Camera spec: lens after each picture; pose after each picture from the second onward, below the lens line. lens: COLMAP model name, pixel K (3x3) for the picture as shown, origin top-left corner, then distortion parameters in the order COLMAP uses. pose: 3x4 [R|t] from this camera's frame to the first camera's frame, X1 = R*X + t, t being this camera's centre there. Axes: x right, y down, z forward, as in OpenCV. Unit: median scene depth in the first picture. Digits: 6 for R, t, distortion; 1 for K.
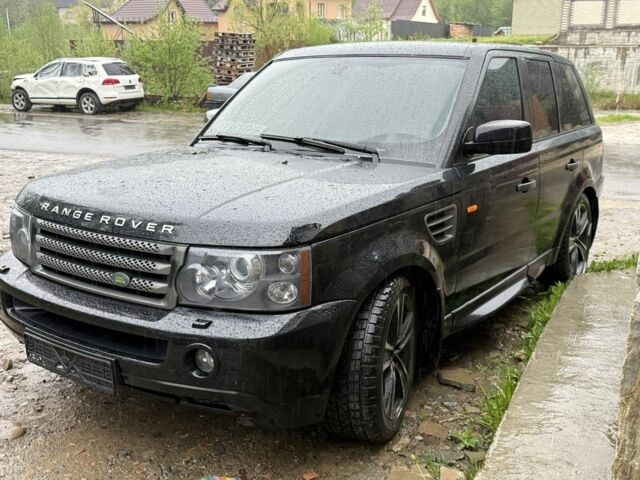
lens RADIAL K [[648.7, 0, 320.0], [0, 648.7, 240.0], [0, 0, 1]] dist [0.160519, -0.324561]
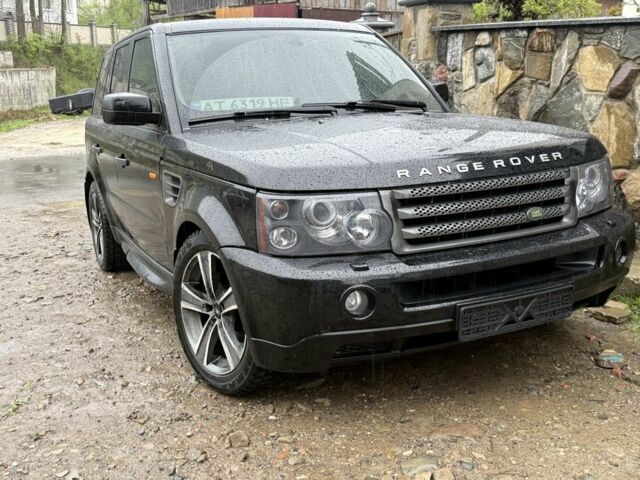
lens RADIAL K [[648.7, 0, 320.0], [0, 648.7, 240.0], [0, 0, 1]] dist [0.160519, -0.324561]
pose [[0.496229, -0.222373, 0.839230, -0.944239], [0.254452, 0.961444, 0.104301, -0.066208], [-0.830067, 0.161787, 0.533679, 0.515578]]
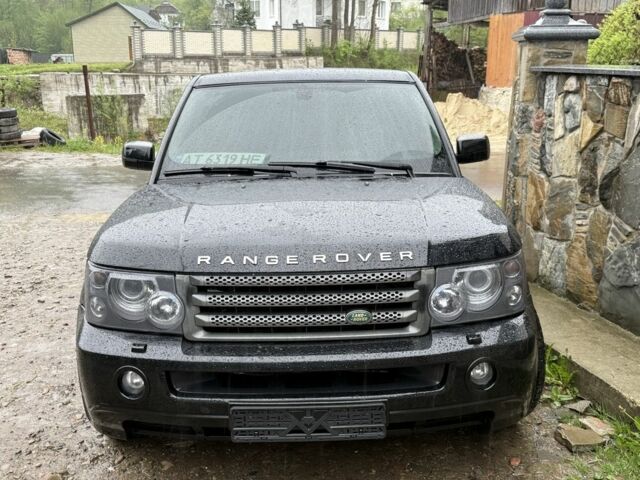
lens RADIAL K [[648.7, 0, 320.0], [0, 648.7, 240.0], [0, 0, 1]] dist [0.160519, -0.324561]
pose [[0.814915, -0.142293, 0.561842, -0.601587], [0.163808, 0.986416, 0.012229, -0.049138], [-0.555950, 0.082069, 0.827154, 0.173715]]
